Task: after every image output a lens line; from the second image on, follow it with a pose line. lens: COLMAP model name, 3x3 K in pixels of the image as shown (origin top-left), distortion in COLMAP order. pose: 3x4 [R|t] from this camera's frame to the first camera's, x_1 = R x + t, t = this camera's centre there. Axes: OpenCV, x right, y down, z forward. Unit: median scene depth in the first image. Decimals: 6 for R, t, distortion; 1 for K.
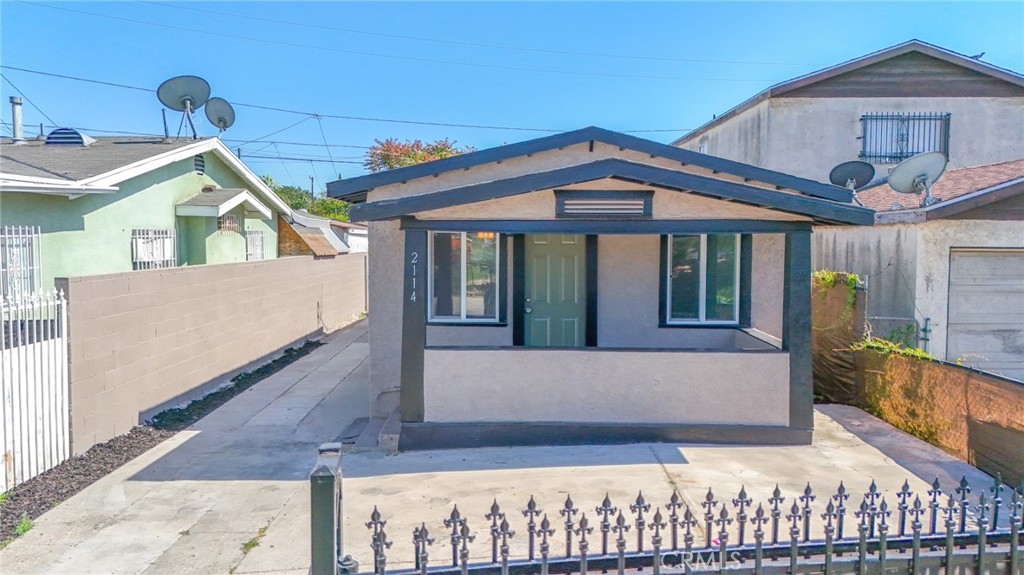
lens RADIAL K [[751.7, 0, 512.0], [0, 751.7, 287.5], [0, 0, 1]] dist [0.075949, -0.068105]
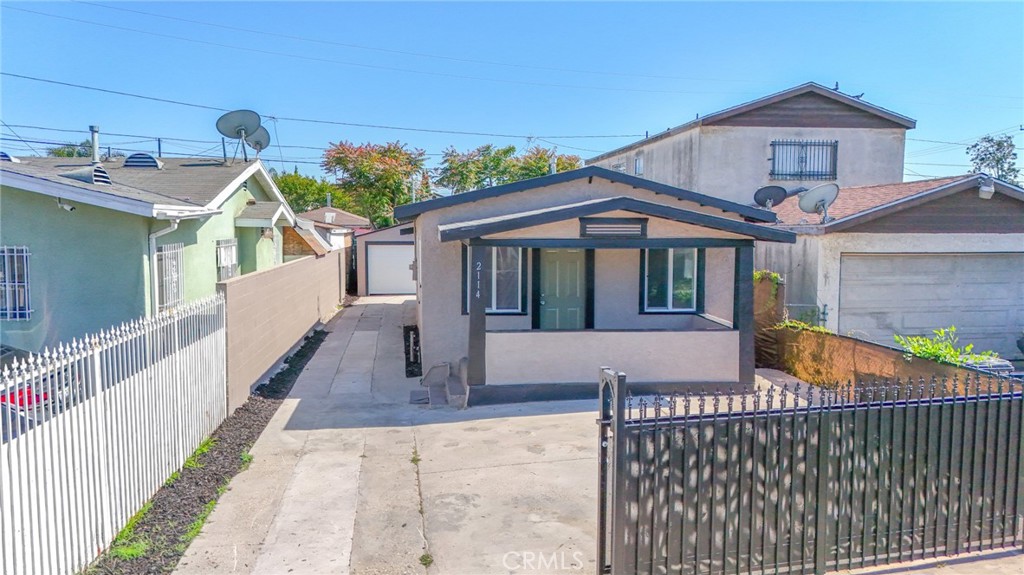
lens RADIAL K [[751.7, 0, 512.0], [0, 751.7, 287.5], [0, 0, 1]] dist [0.075949, -0.068105]
pose [[0.992412, -0.009633, 0.122581, -0.182609], [0.007670, 0.999835, 0.016477, -0.017401], [-0.122720, -0.015411, 0.992322, -0.285399]]
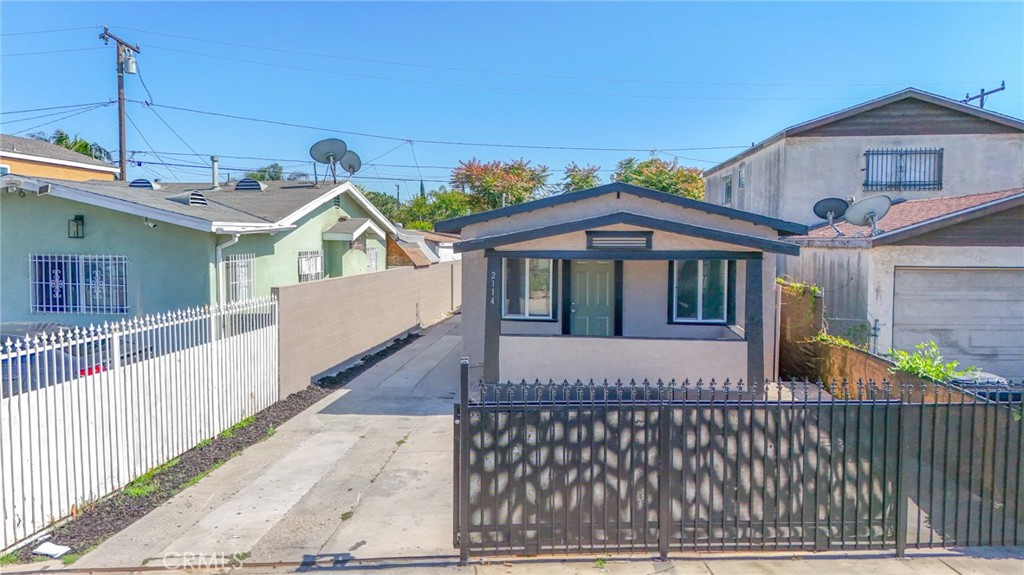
lens RADIAL K [[751.7, 0, 512.0], [0, 751.7, 287.5], [0, 0, 1]] dist [0.075949, -0.068105]
pose [[0.994780, 0.006108, -0.101863, 0.047652], [-0.006250, 0.999980, -0.001073, -0.010428], [0.101854, 0.001704, 0.994798, -0.387542]]
